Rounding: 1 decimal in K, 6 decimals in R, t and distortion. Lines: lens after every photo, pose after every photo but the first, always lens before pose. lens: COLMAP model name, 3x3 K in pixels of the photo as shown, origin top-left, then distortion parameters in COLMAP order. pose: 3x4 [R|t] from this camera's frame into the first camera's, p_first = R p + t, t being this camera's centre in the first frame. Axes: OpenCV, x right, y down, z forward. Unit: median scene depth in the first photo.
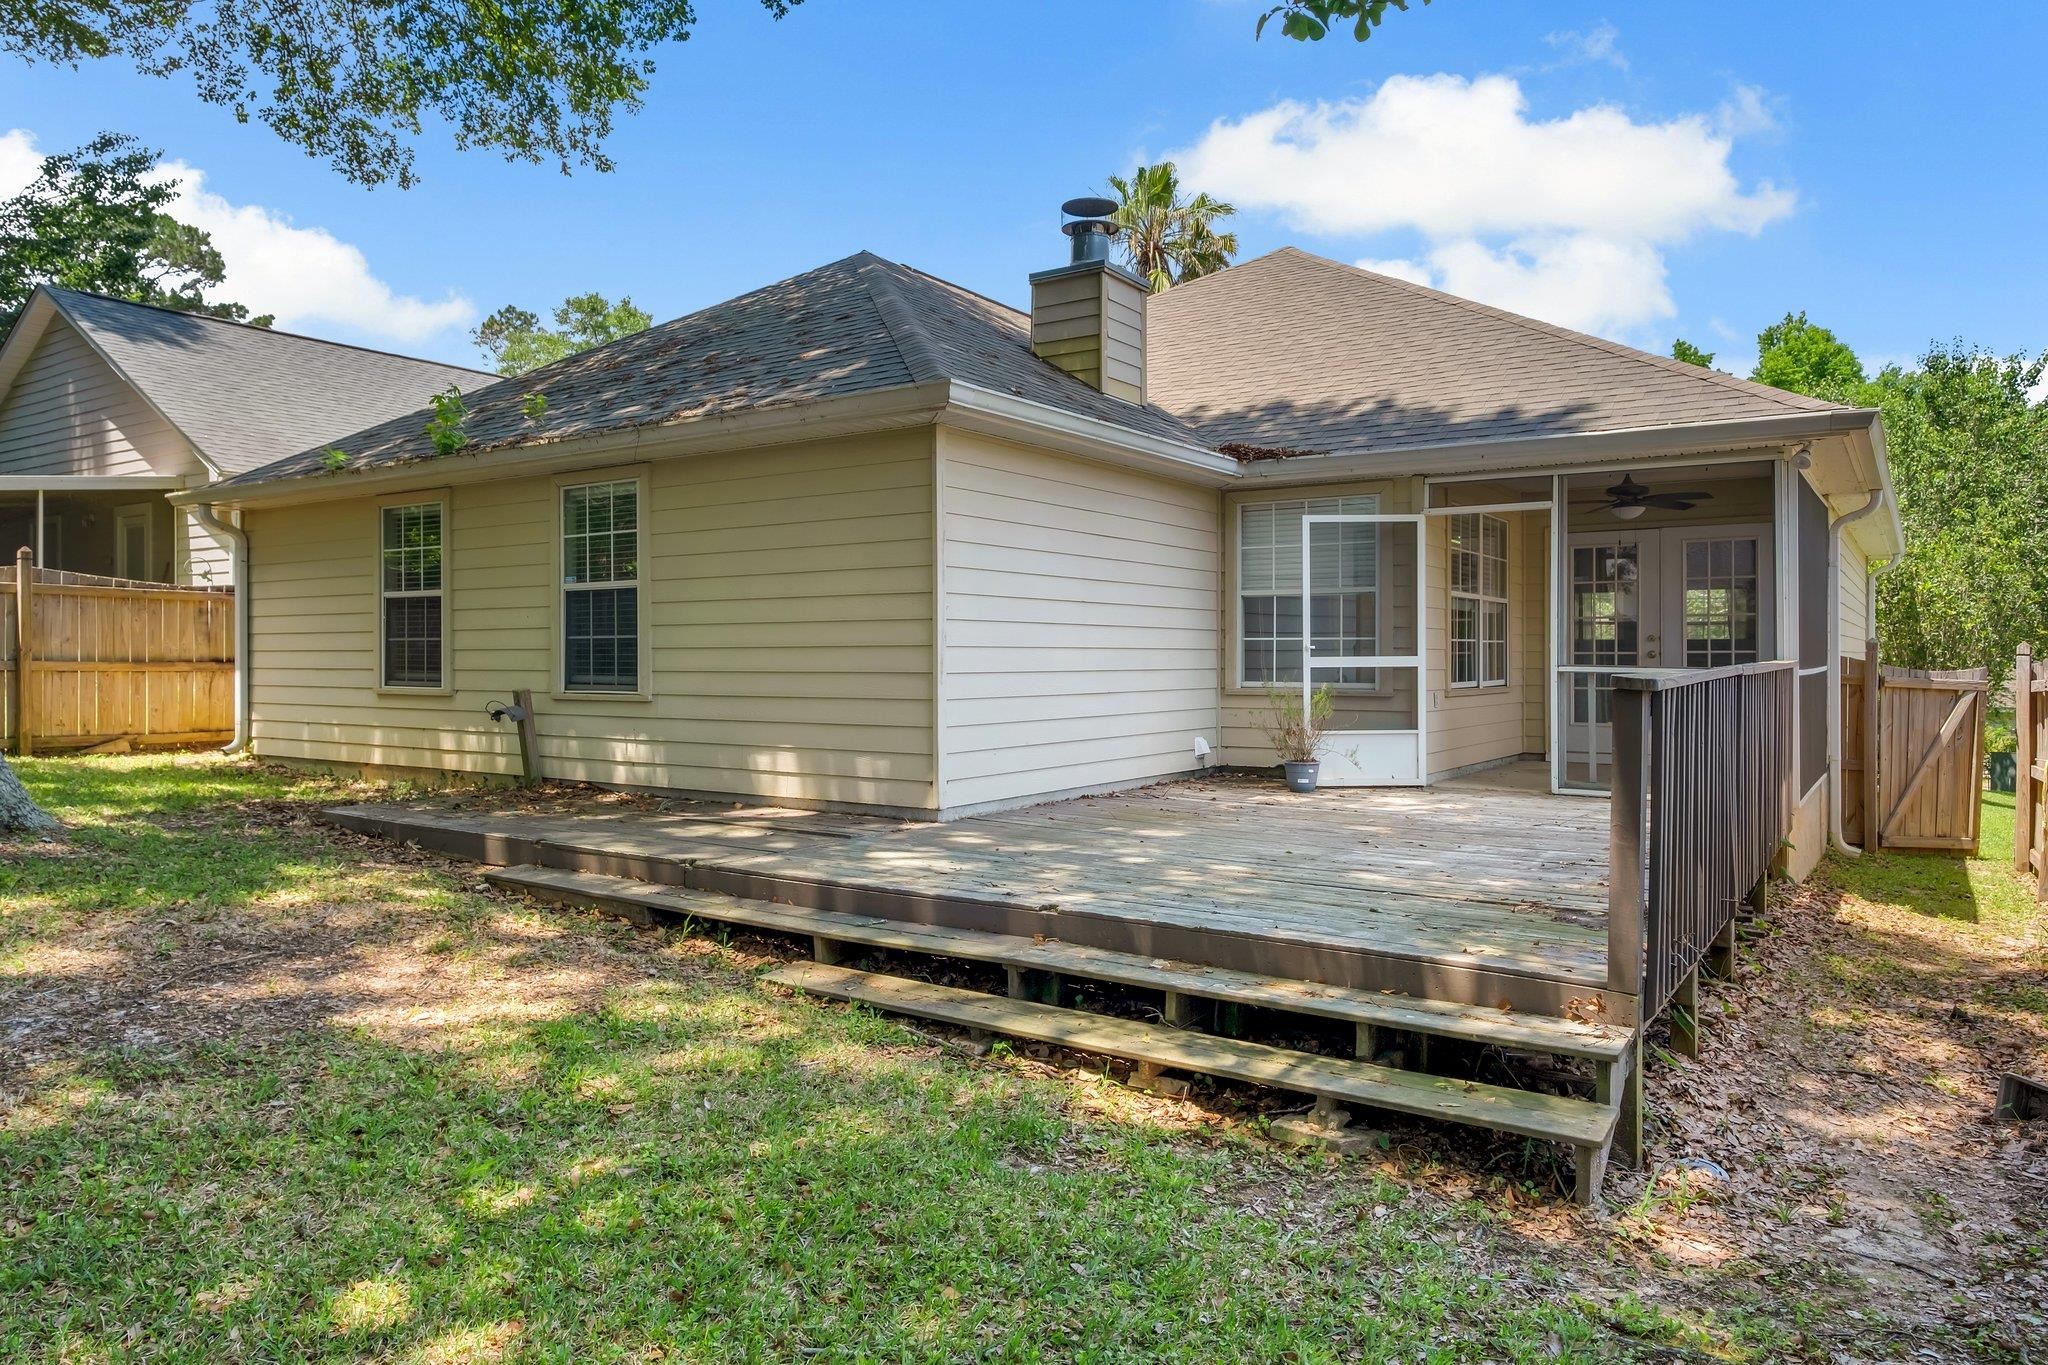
lens RADIAL K [[1342.5, 0, 1021.3], [0, 1342.5, 686.3], [0, 0, 1]] dist [-0.019564, 0.005416]
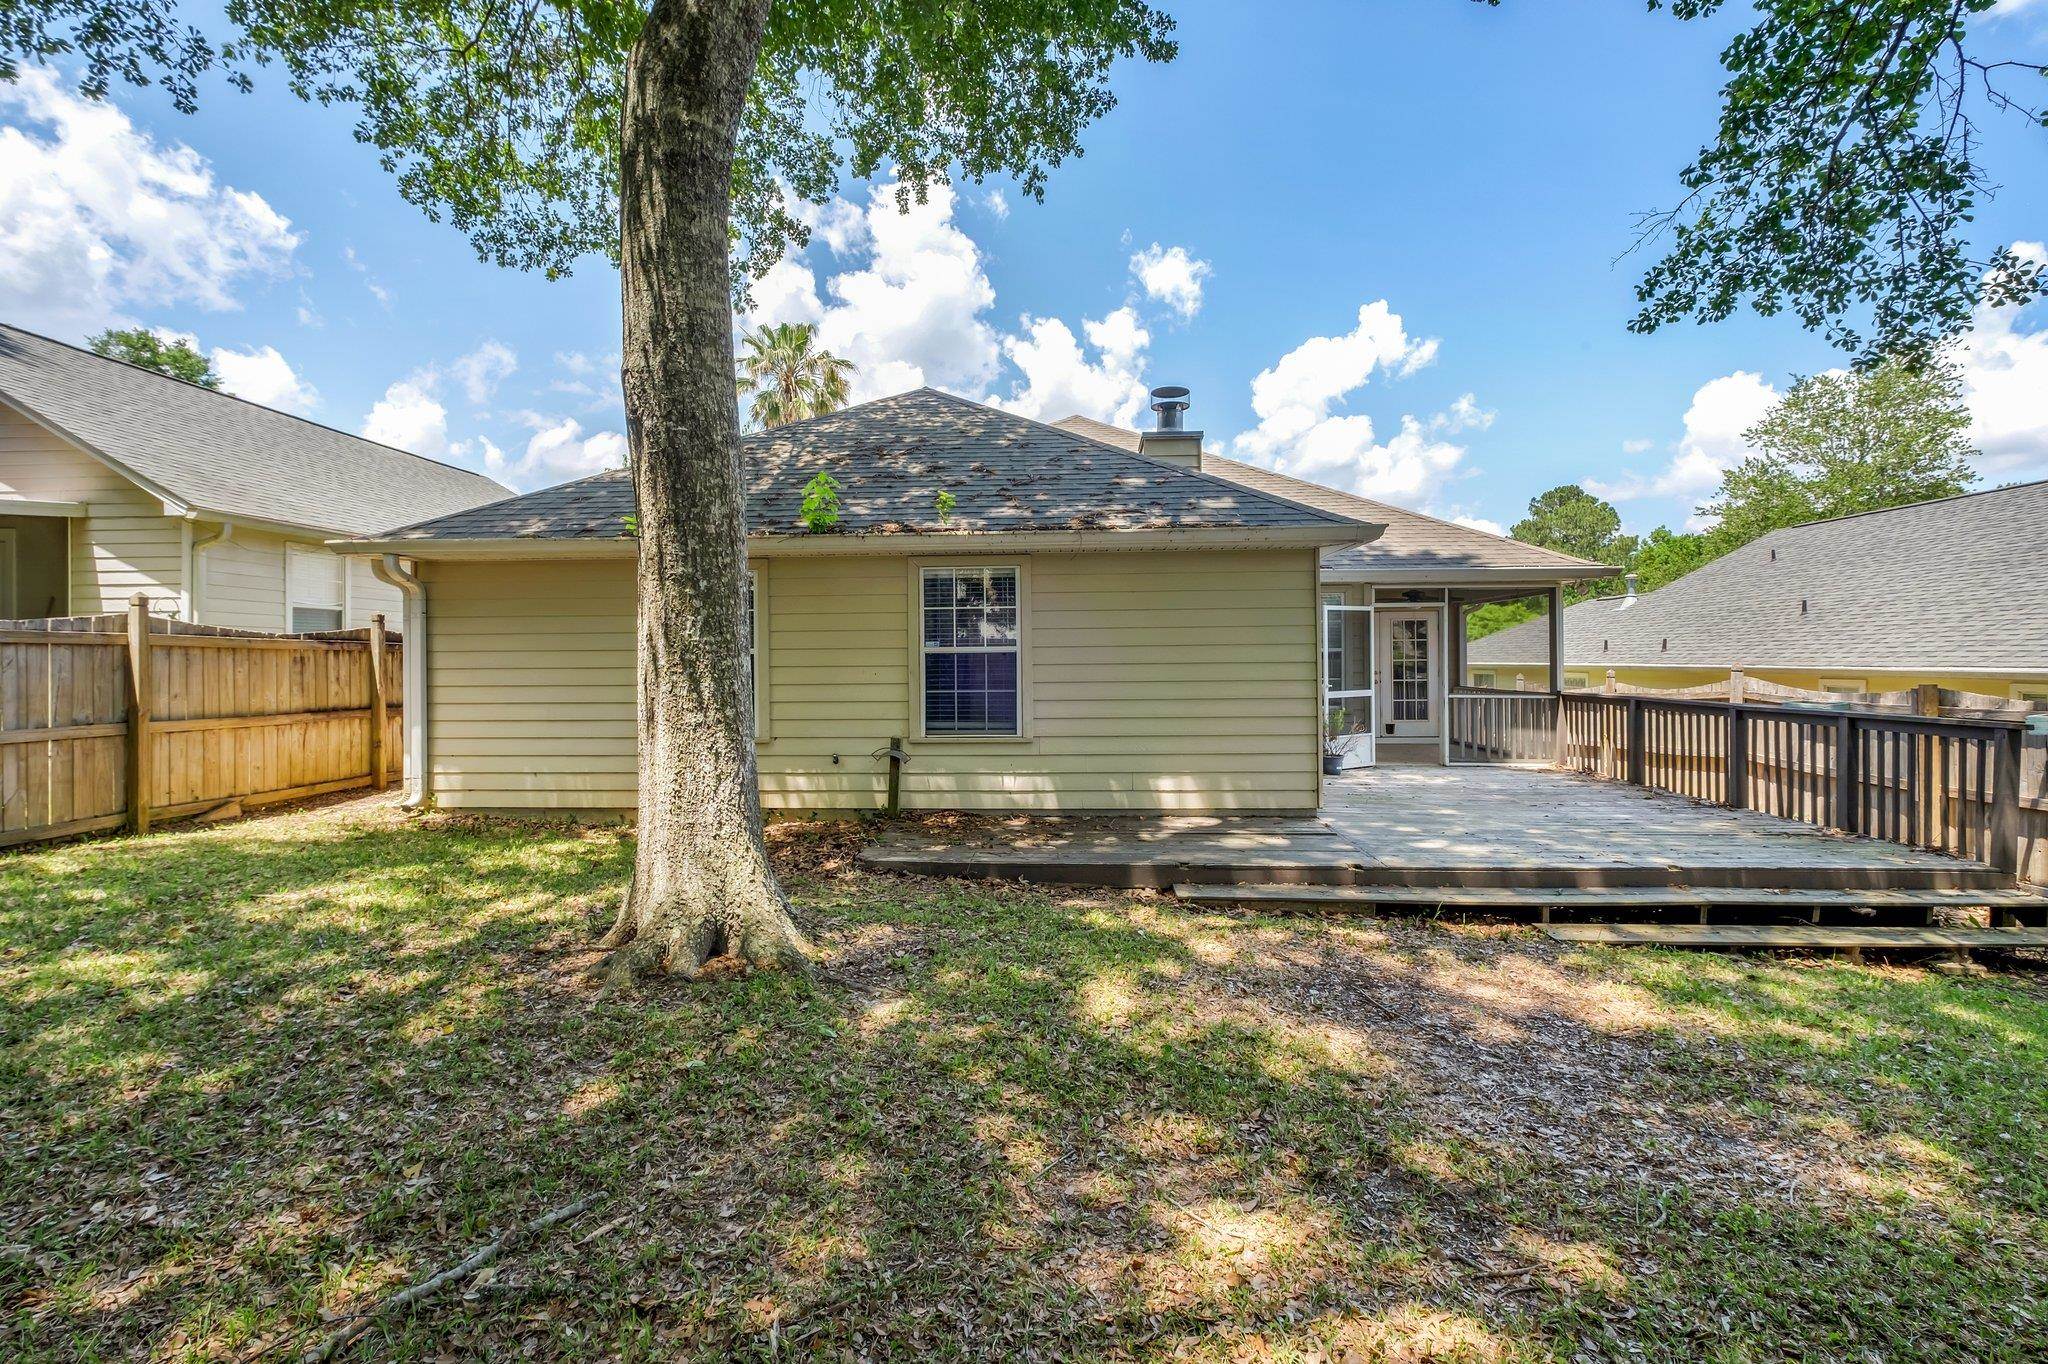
lens RADIAL K [[901.2, 0, 1023.8], [0, 901.2, 660.9], [0, 0, 1]] dist [-0.008843, -0.000553]
pose [[0.852910, -0.006713, 0.522016, -0.649899], [0.017717, 0.999714, -0.016092, -0.046576], [-0.521758, 0.022973, 0.852784, 0.237885]]
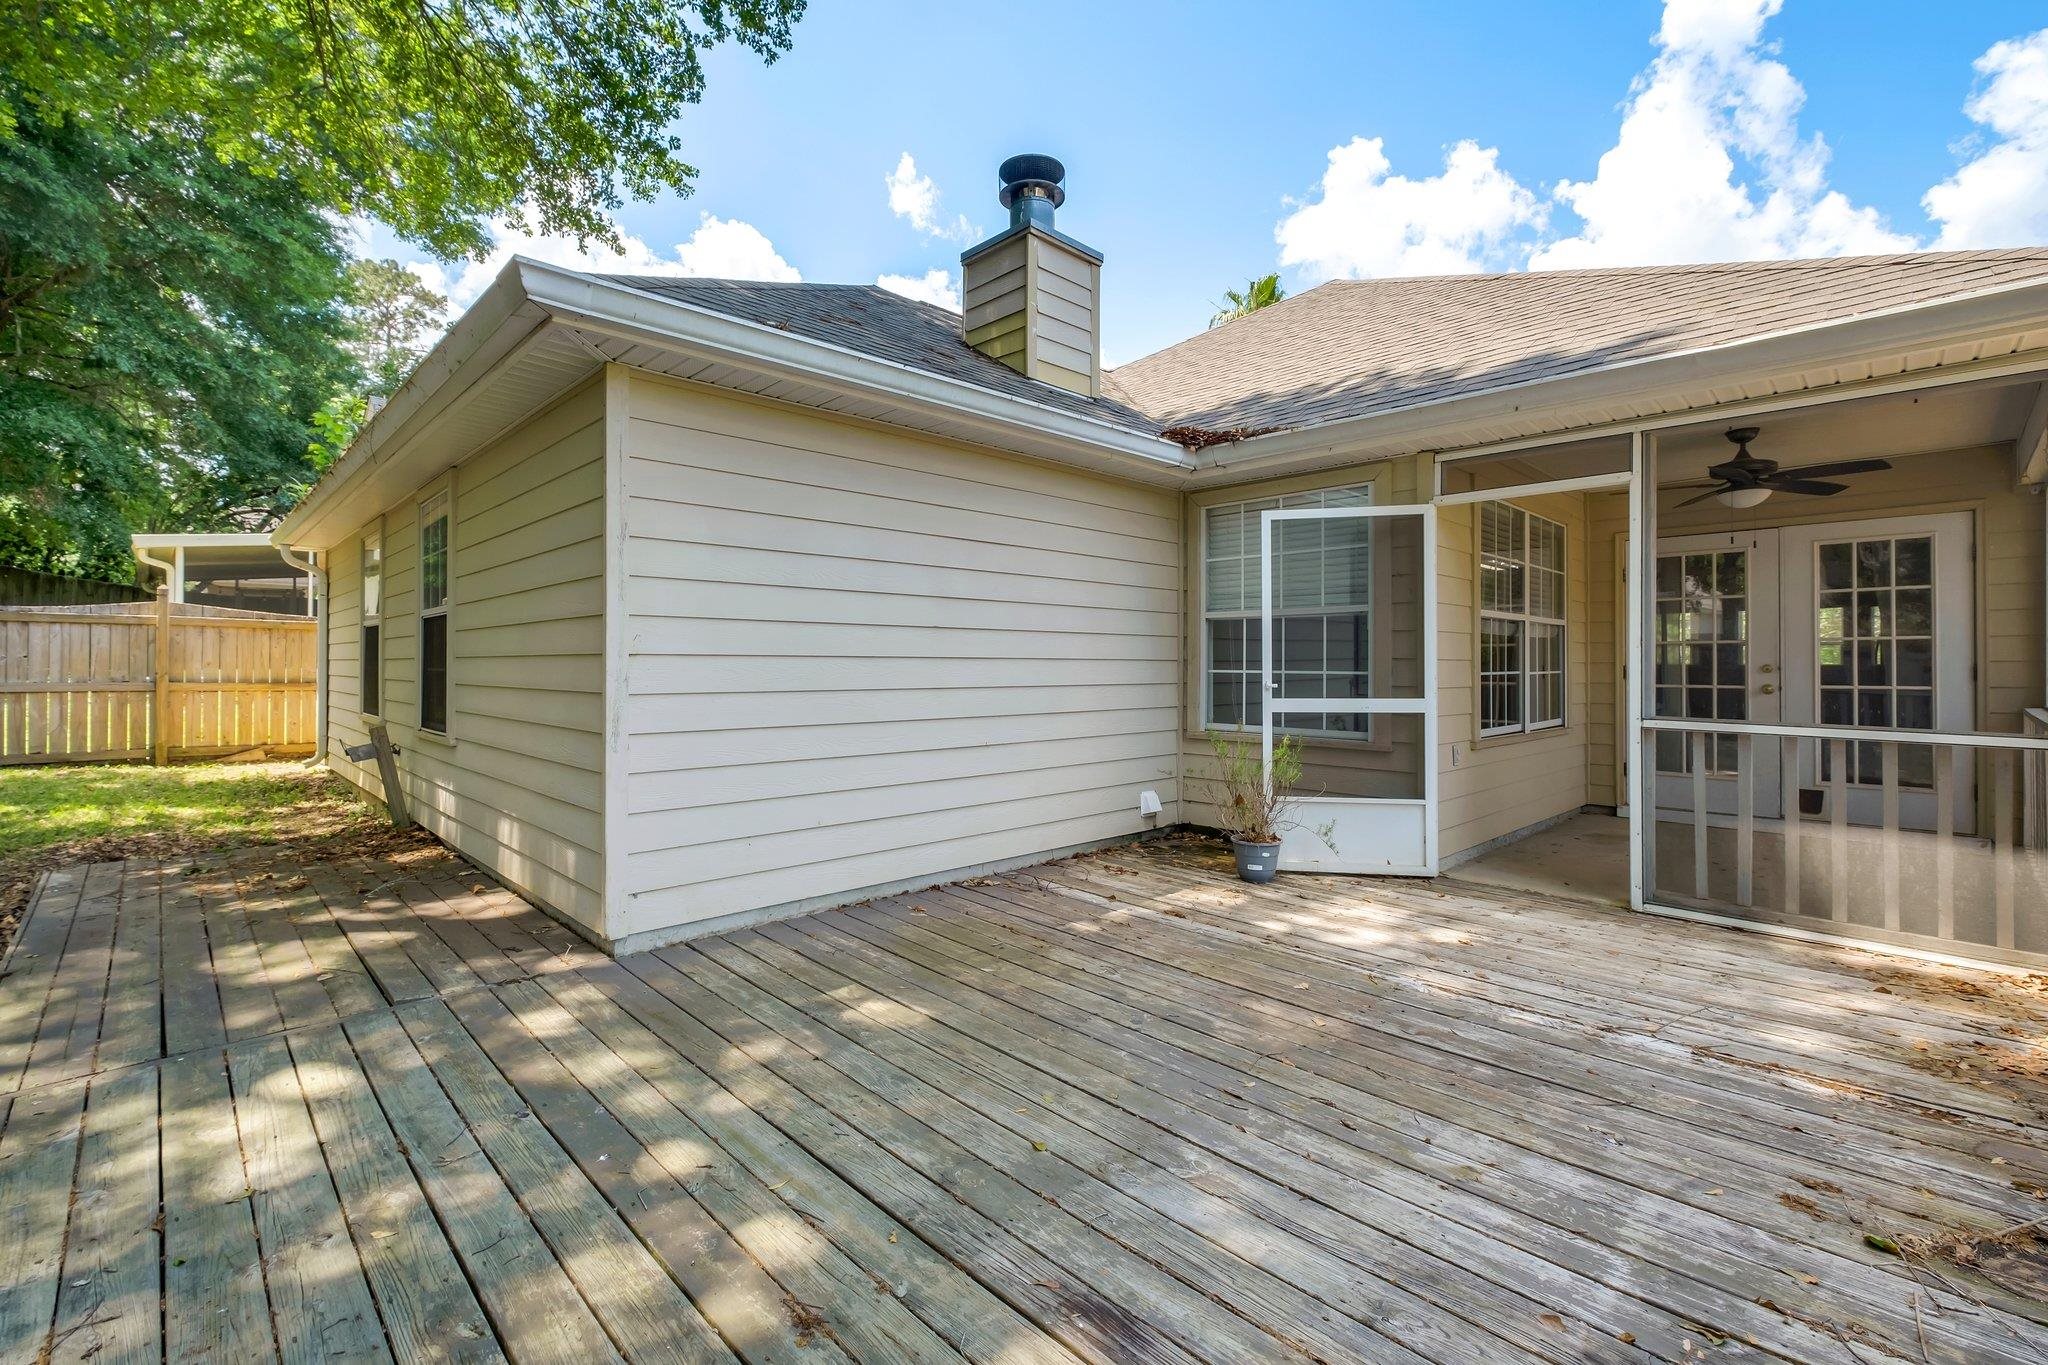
lens RADIAL K [[901.2, 0, 1021.5], [0, 901.2, 672.5], [0, 0, 1]] dist [-0.008843, -0.000553]
pose [[0.978526, 0.004644, -0.206070, 0.172739], [-0.007633, 0.999877, -0.013715, -0.026807], [0.205981, 0.014993, 0.978441, 0.451084]]
